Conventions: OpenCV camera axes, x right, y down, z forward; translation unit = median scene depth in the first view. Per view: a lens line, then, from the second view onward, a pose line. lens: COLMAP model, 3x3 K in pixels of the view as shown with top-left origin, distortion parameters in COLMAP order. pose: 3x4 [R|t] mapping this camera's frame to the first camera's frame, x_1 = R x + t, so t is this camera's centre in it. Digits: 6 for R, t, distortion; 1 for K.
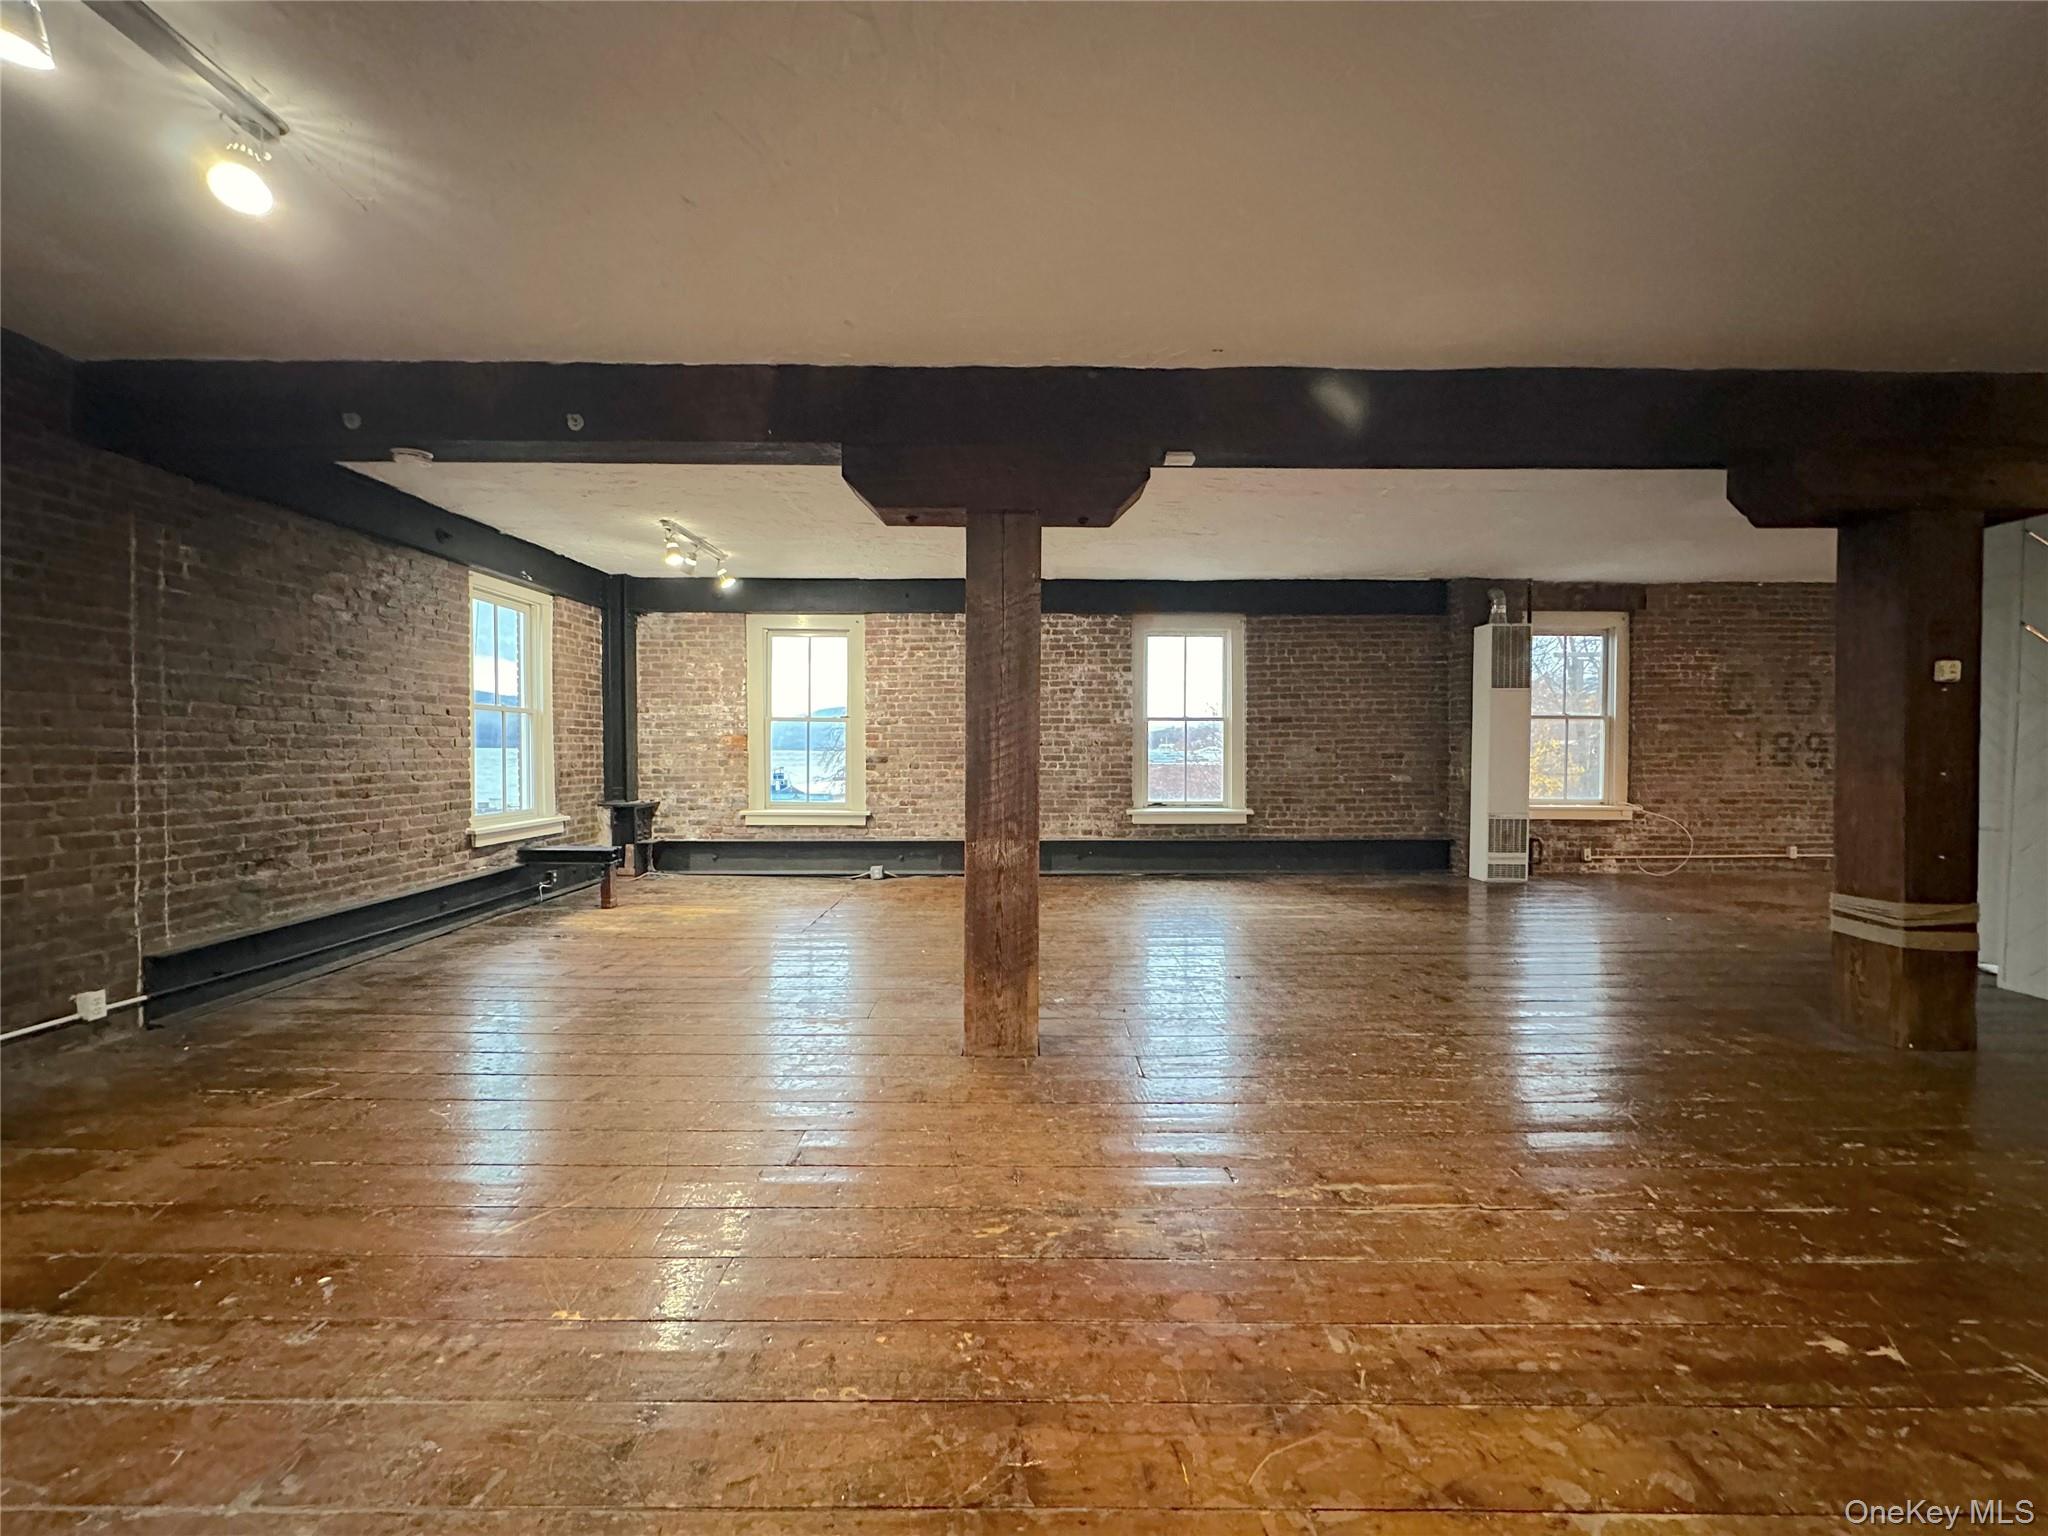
lens RADIAL K [[815.8, 0, 1026.0], [0, 815.8, 769.0], [0, 0, 1]] dist [-0.001400, -0.000007]
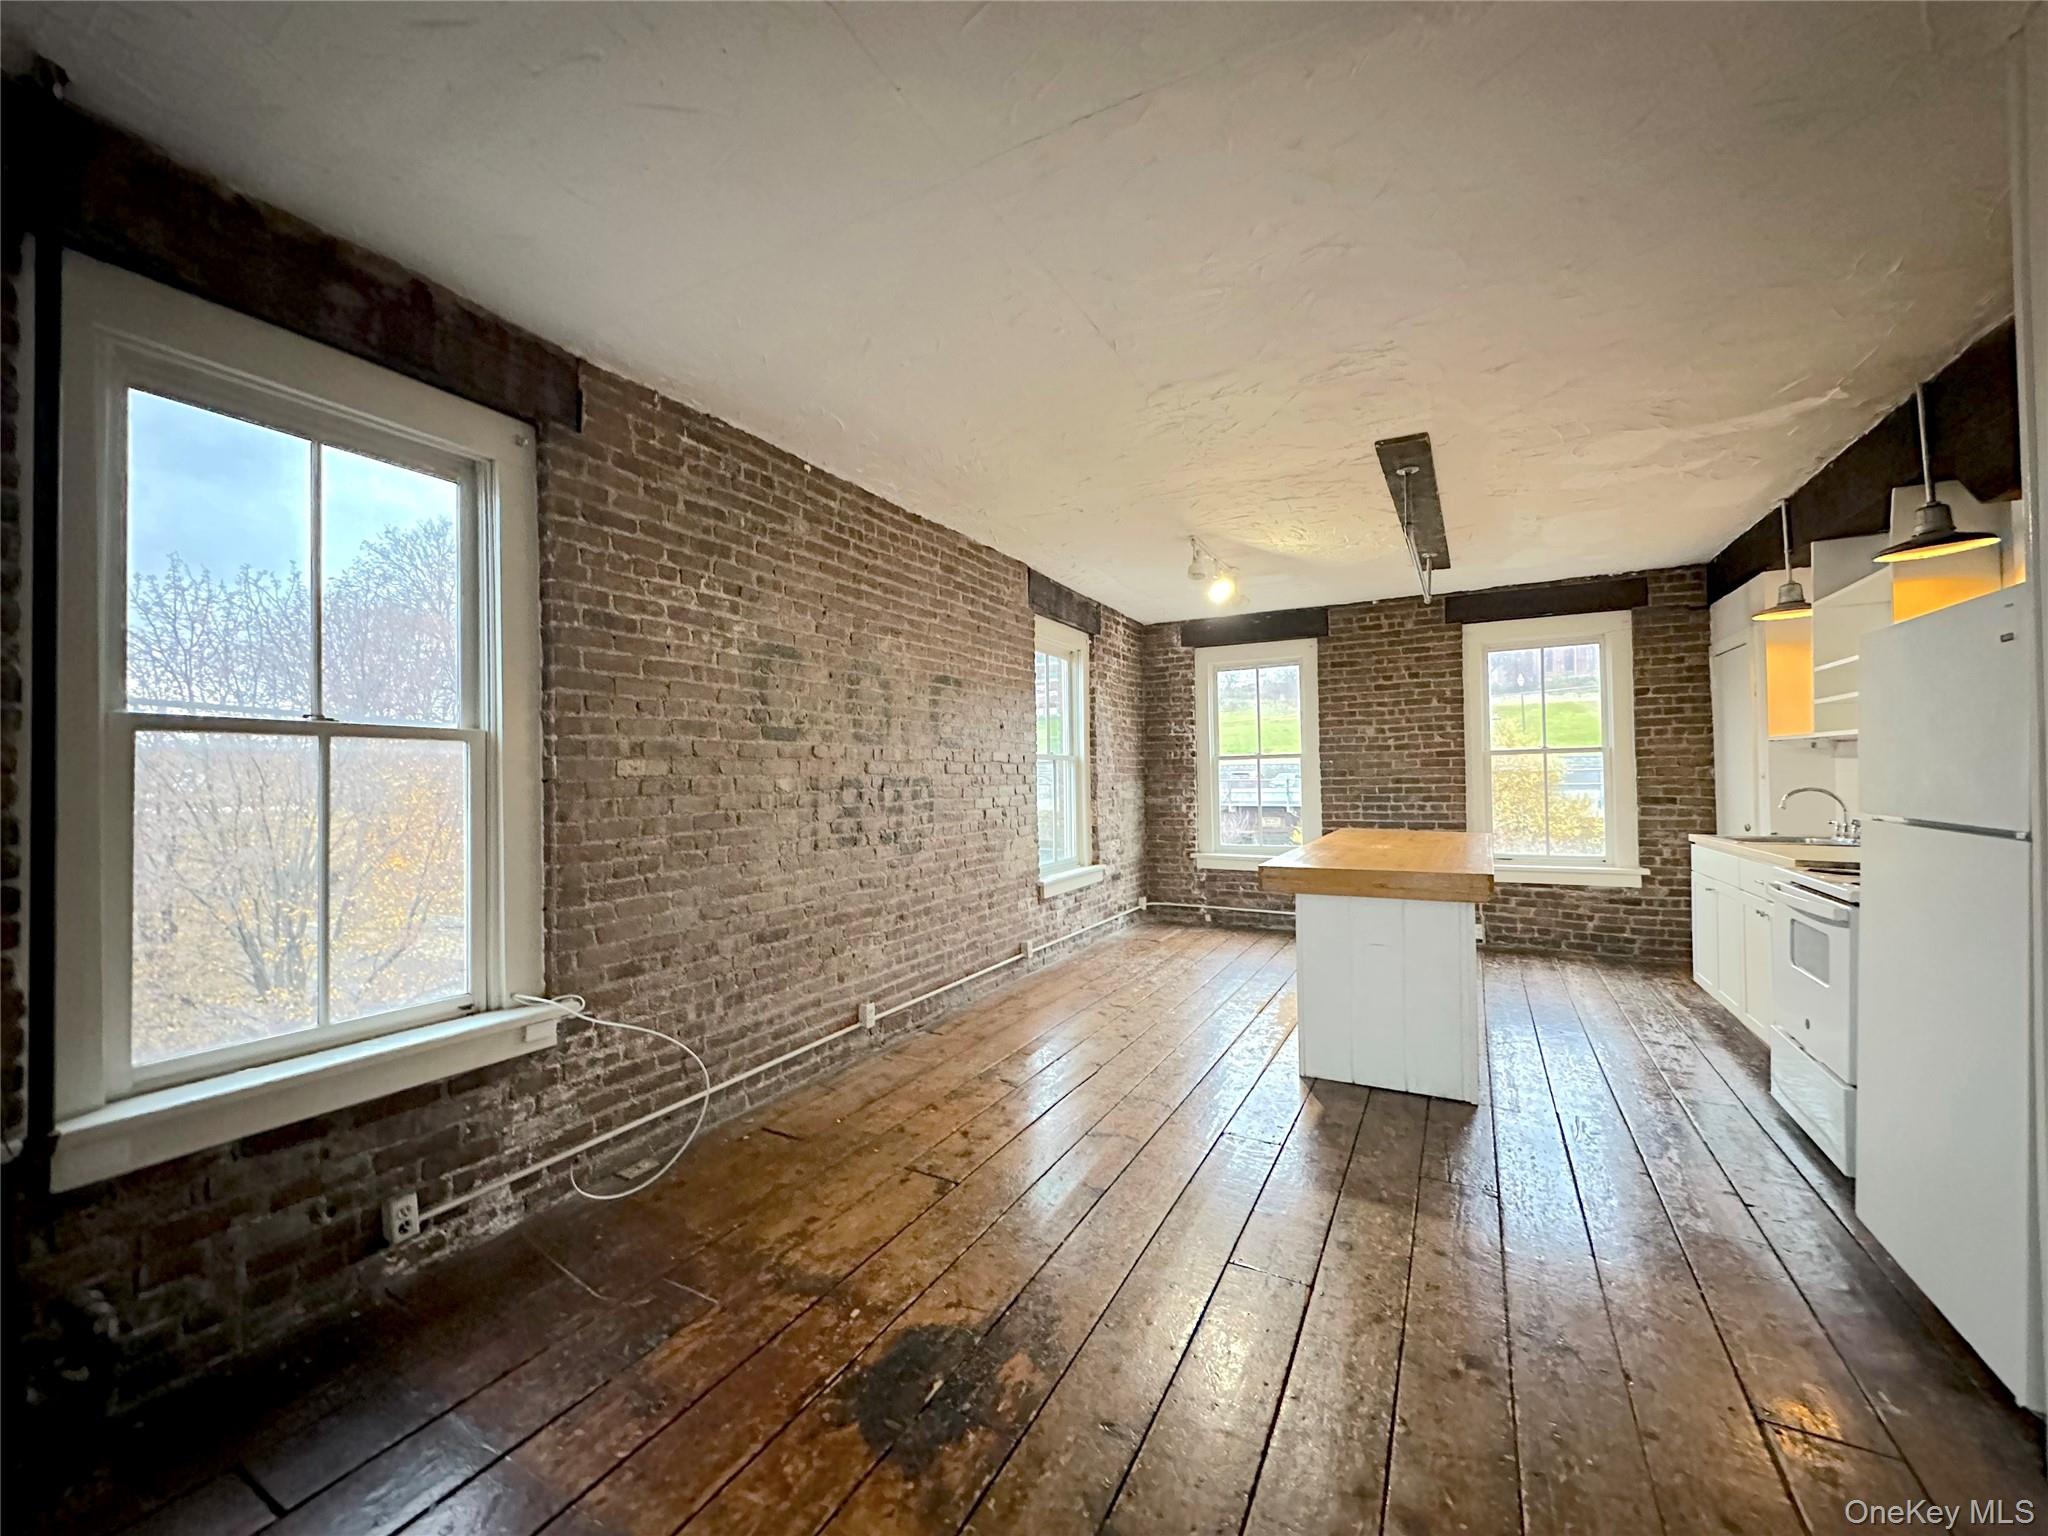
lens RADIAL K [[815.8, 0, 1023.3], [0, 815.8, 768.4], [0, 0, 1]] dist [-0.001400, -0.000007]
pose [[0.472270, 0.001650, 0.881452, 0.546070], [0.037423, 0.999059, -0.021920, -0.036532], [-0.880659, 0.043339, 0.471764, 0.678013]]
